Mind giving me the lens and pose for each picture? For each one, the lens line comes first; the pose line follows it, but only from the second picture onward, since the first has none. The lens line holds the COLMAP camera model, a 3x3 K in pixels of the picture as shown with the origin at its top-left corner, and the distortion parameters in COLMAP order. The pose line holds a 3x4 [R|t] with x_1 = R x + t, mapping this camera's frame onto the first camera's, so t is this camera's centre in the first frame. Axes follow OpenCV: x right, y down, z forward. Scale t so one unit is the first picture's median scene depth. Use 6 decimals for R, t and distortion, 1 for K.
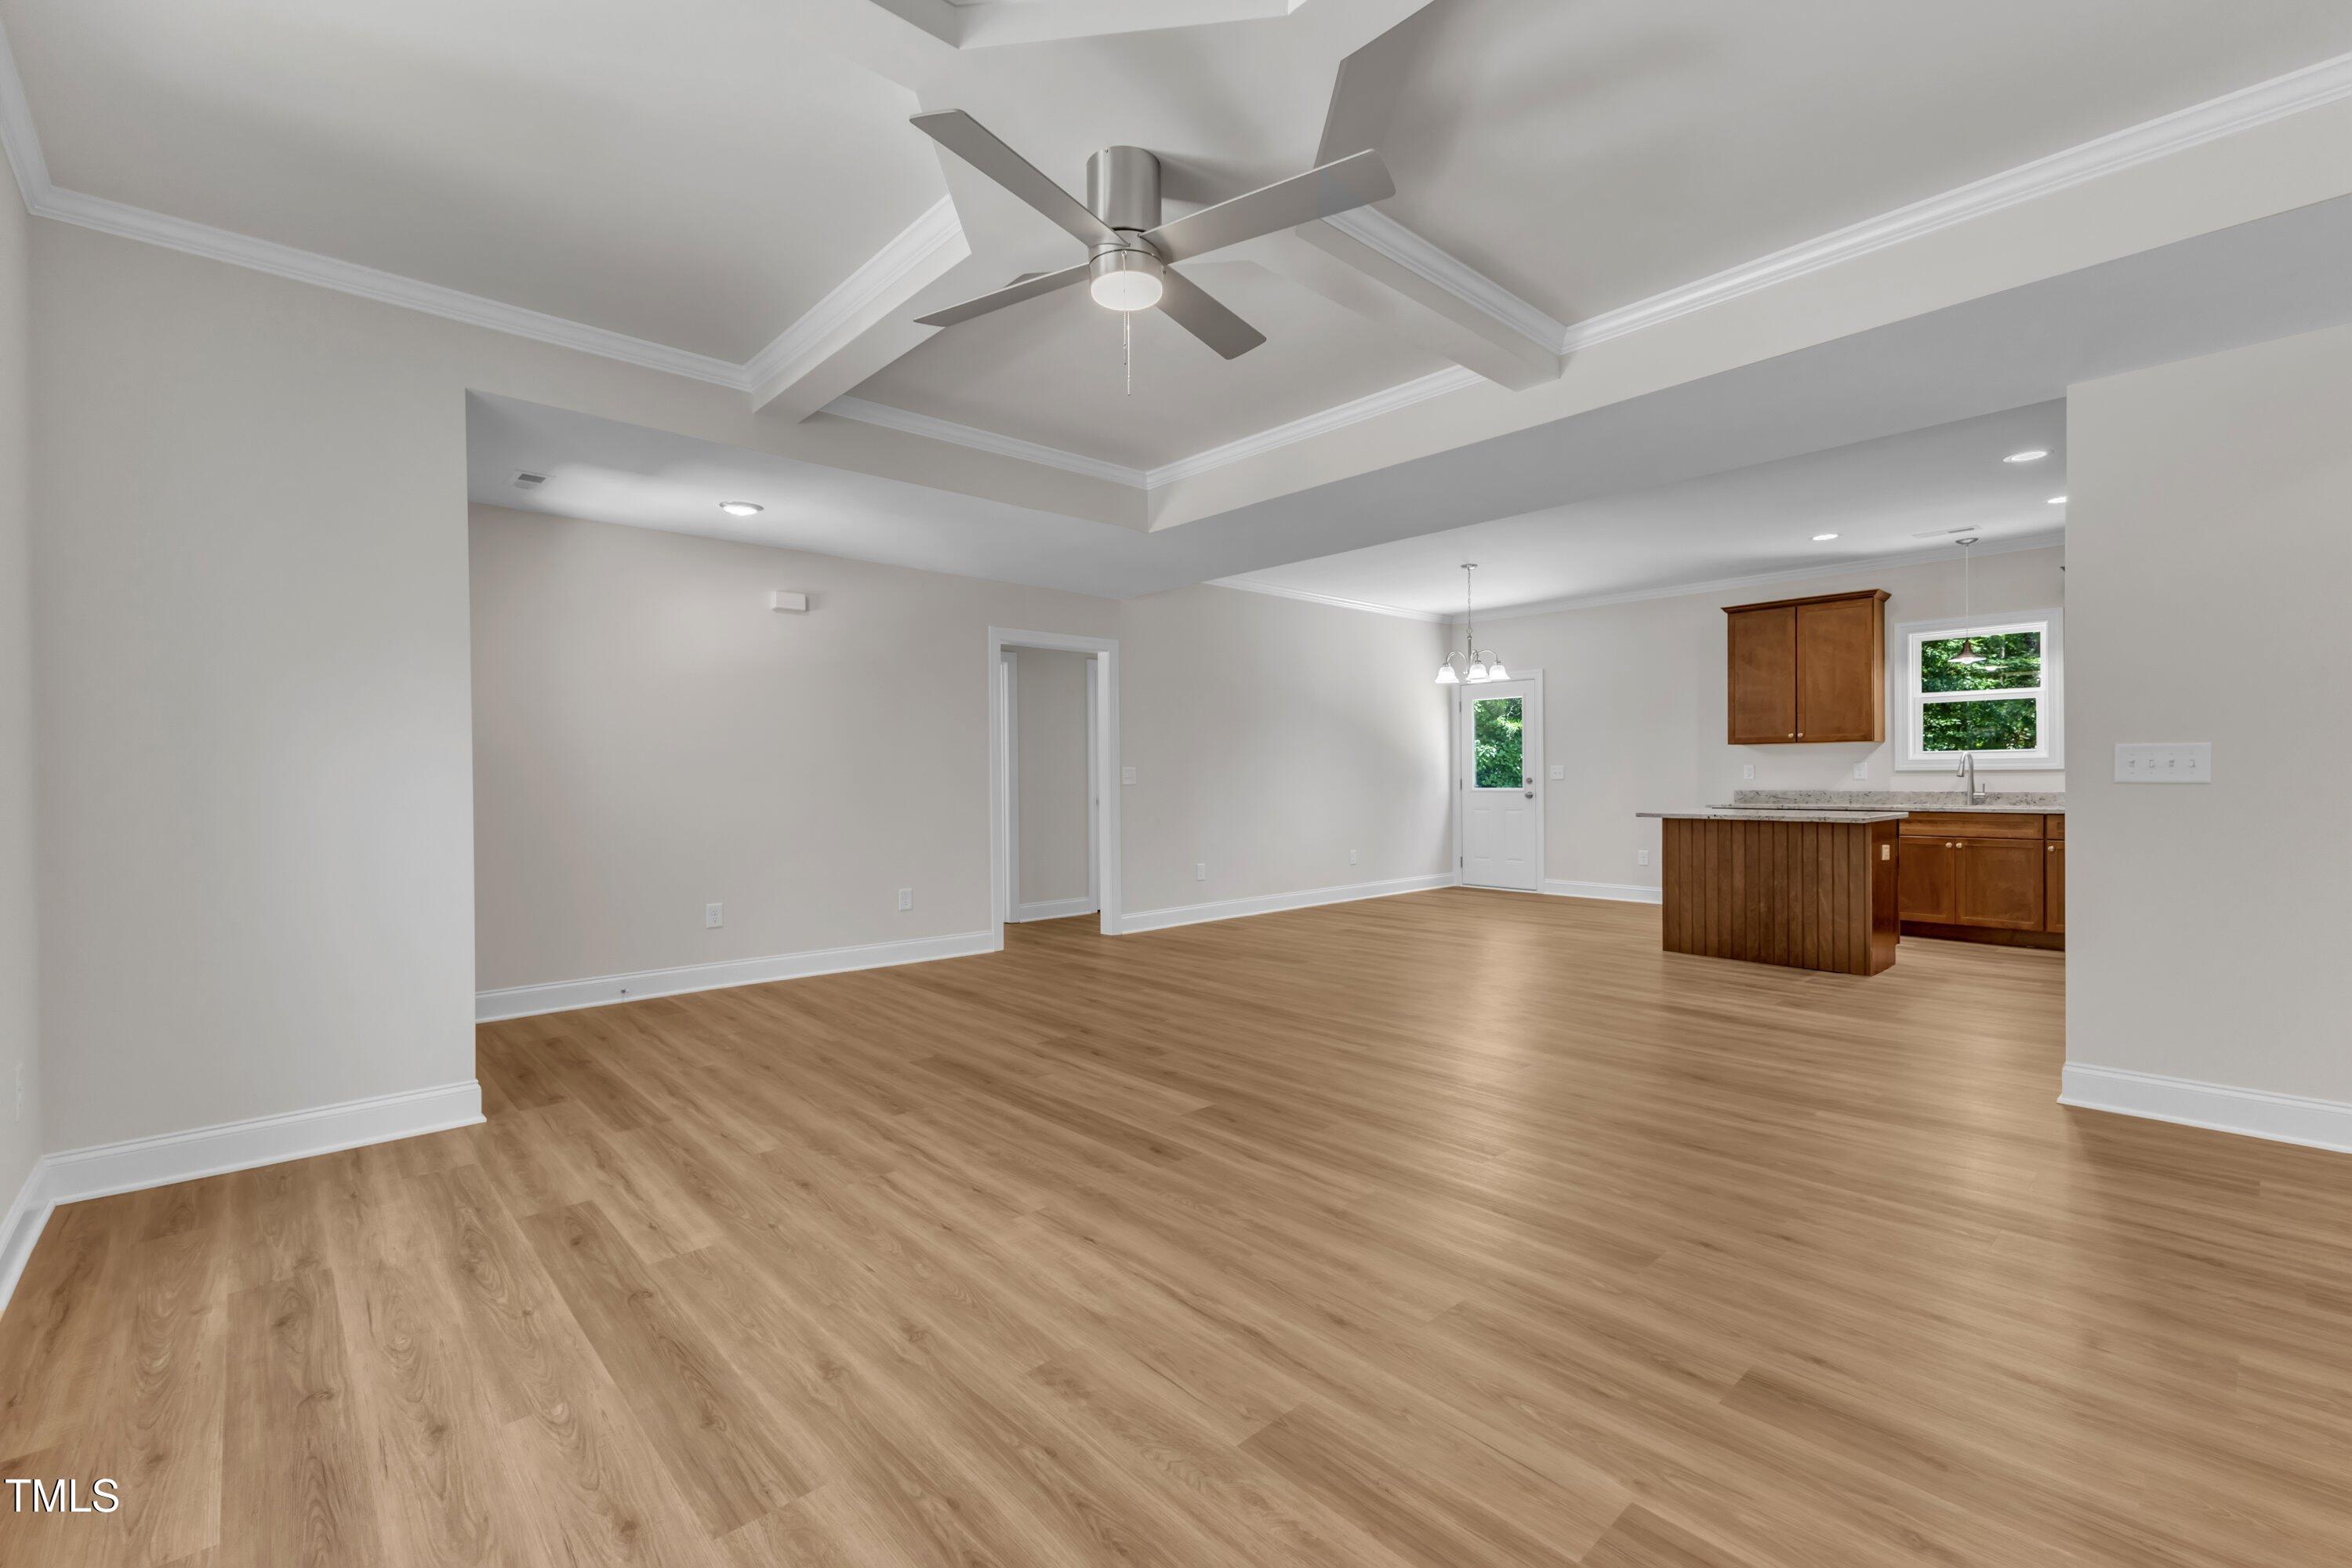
lens RADIAL K [[1008.5, 0, 1174.8], [0, 1008.5, 780.5], [0, 0, 1]] dist [0.011553, 0.000611]
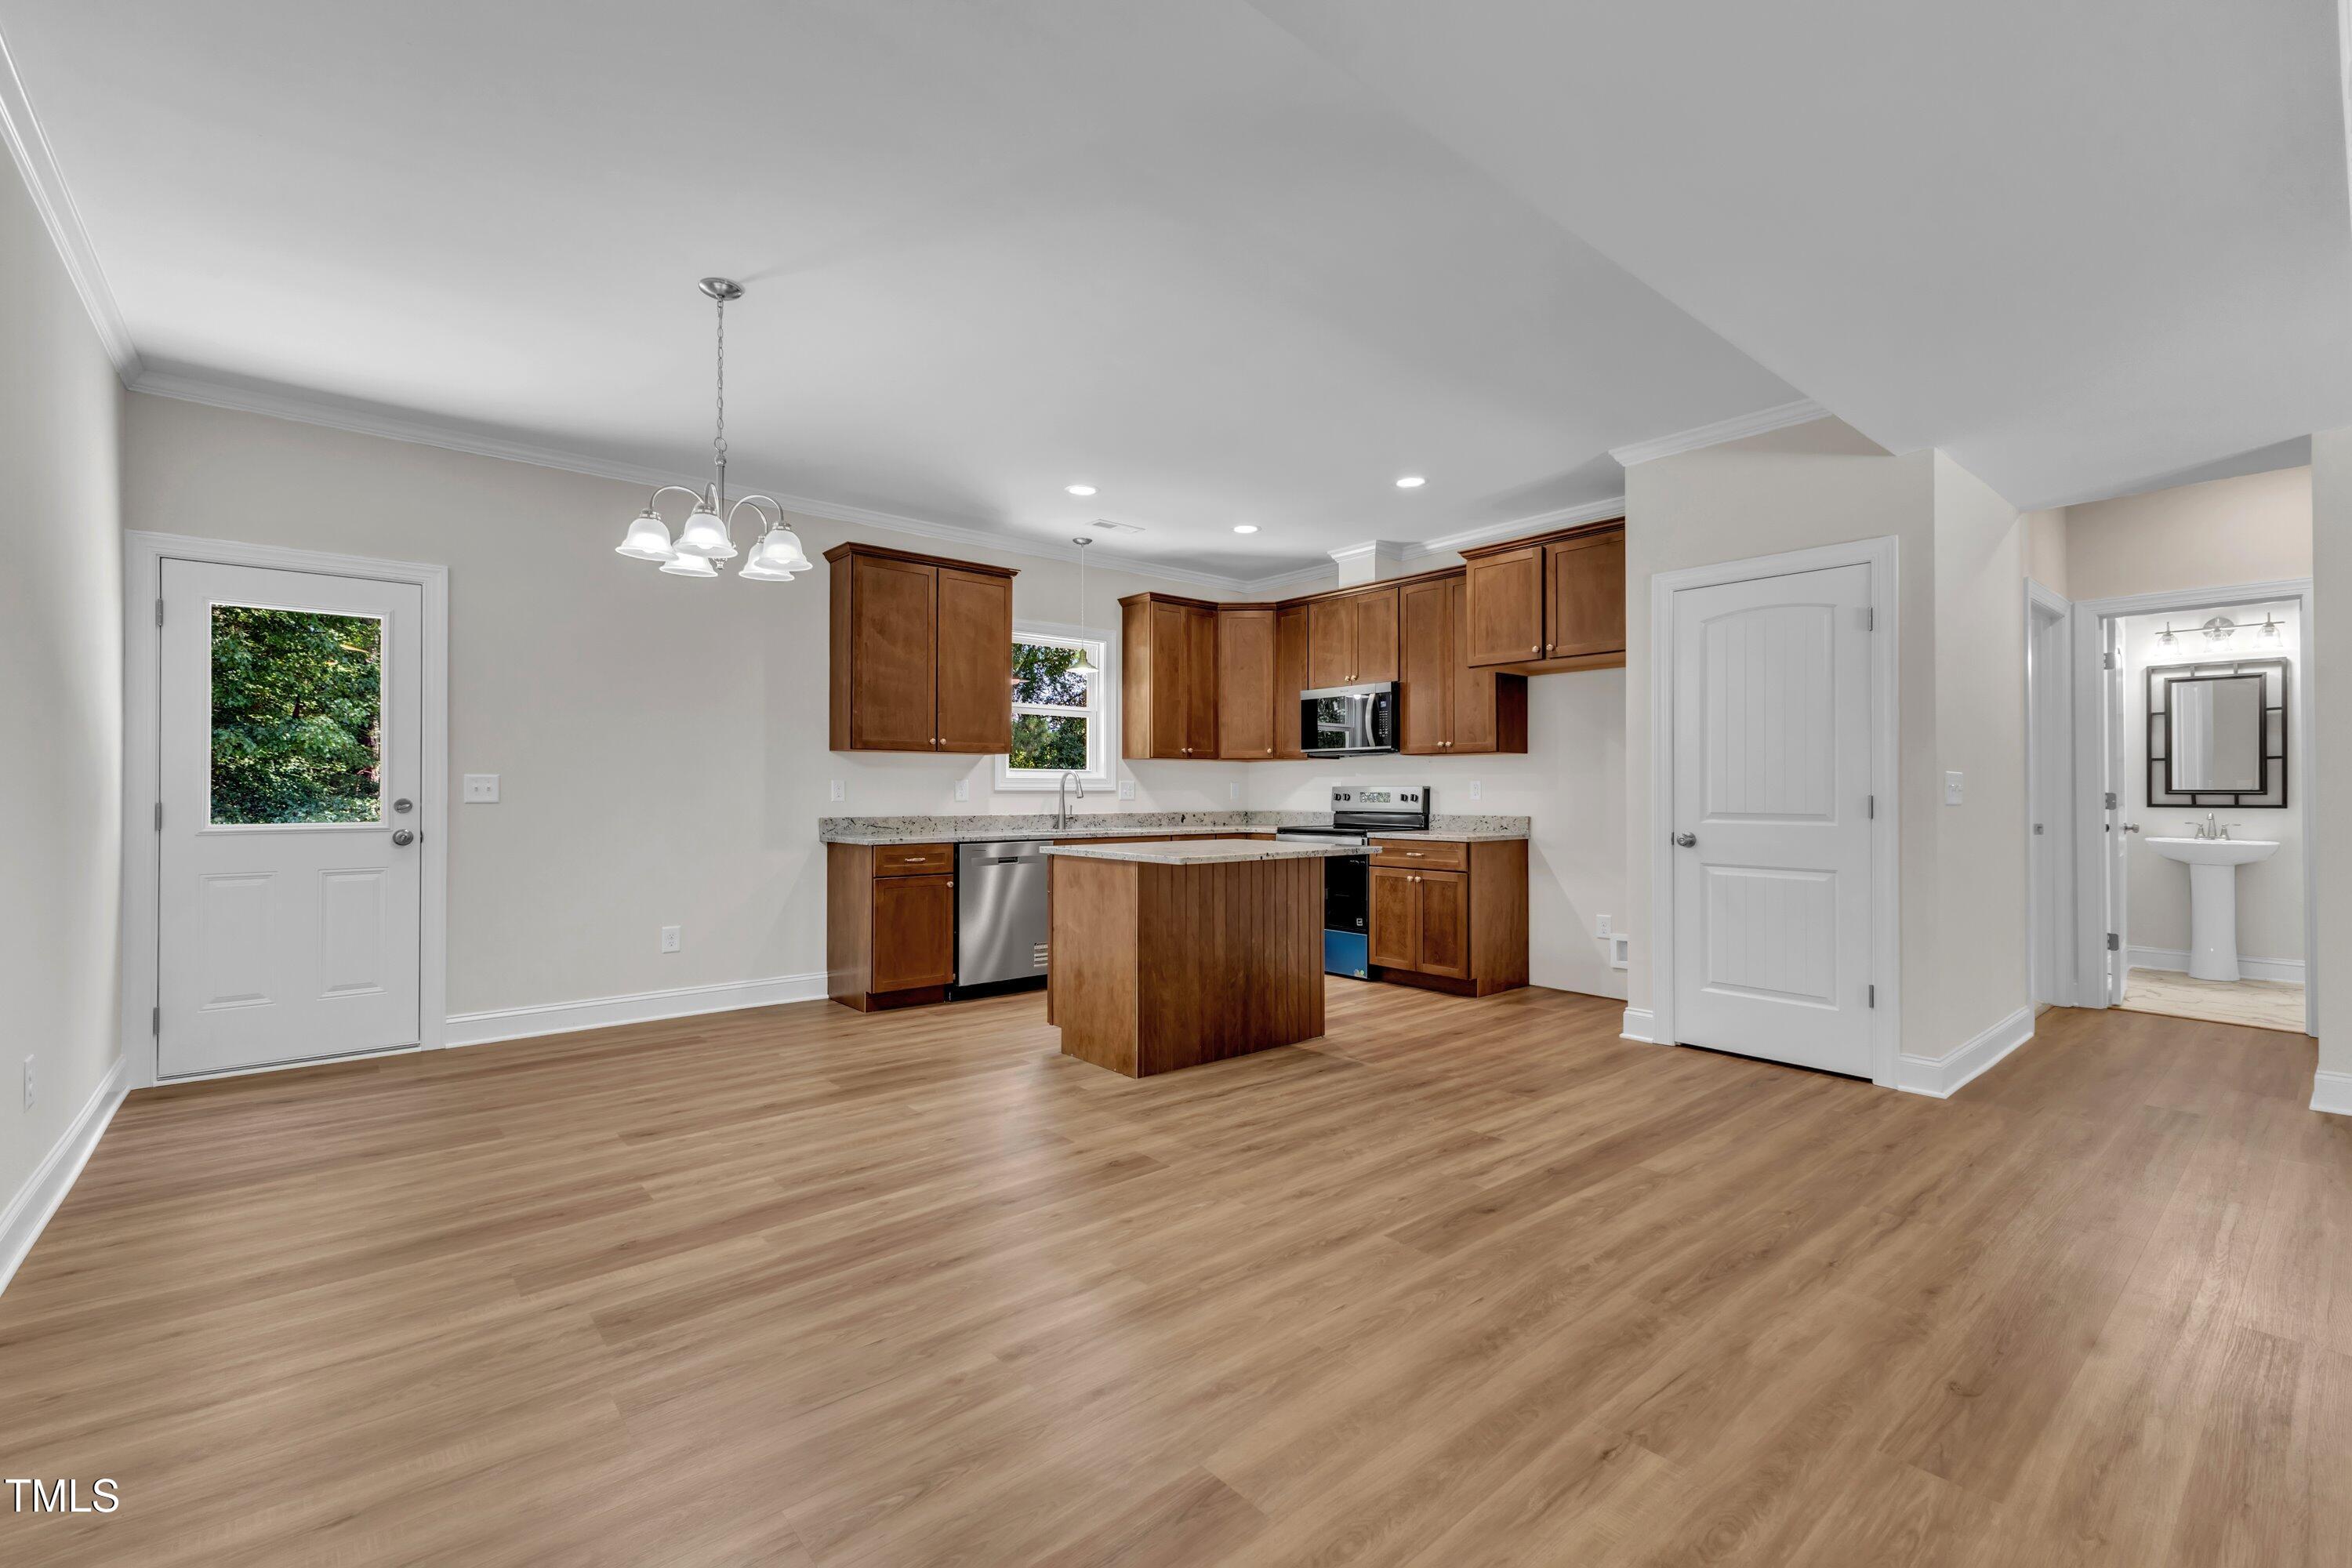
lens RADIAL K [[1008.5, 0, 1174.9], [0, 1008.5, 779.8], [0, 0, 1]] dist [0.011553, 0.000611]
pose [[0.037229, 0.018924, 0.999128, -0.114517], [0.001977, 0.999817, -0.019011, -0.002340], [-0.999305, 0.002683, 0.037185, 0.799527]]
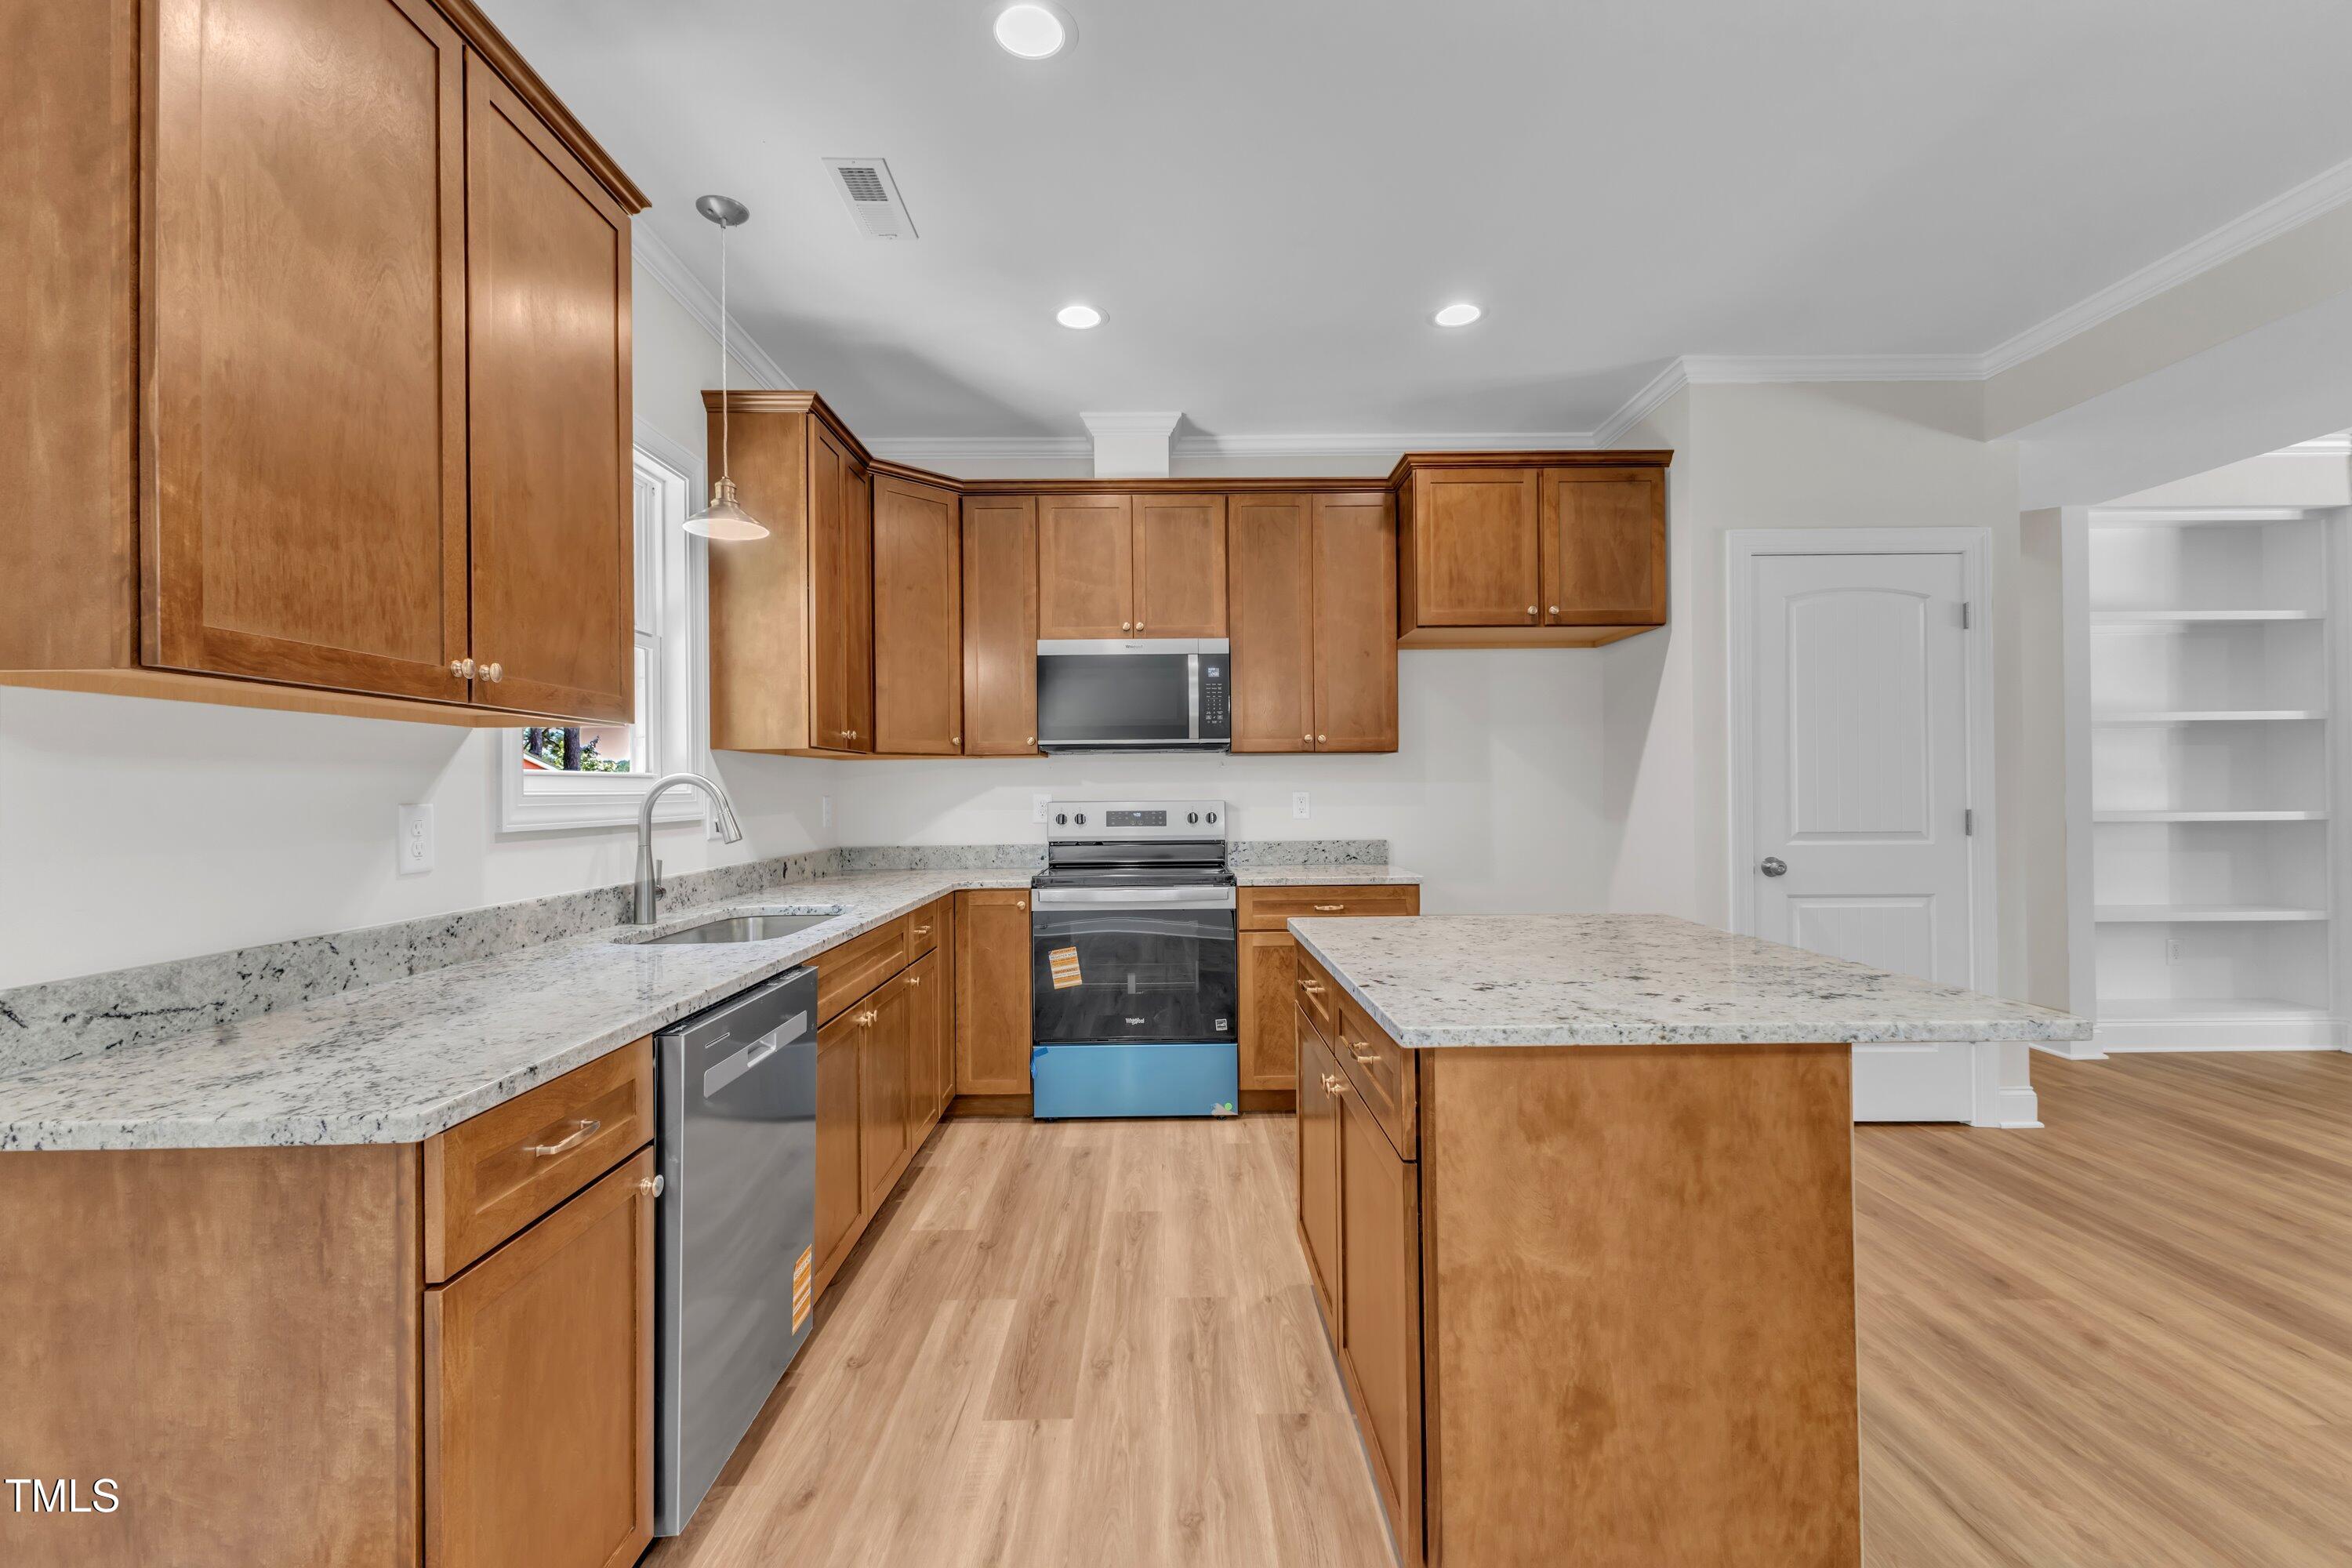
lens RADIAL K [[1008.5, 0, 1172.6], [0, 1008.5, 785.8], [0, 0, 1]] dist [0.011553, 0.000611]
pose [[-0.745834, 0.015978, 0.665941, 0.371046], [0.016533, 0.999848, -0.005473, -0.017828], [-0.665927, 0.006928, -0.745985, 1.058580]]
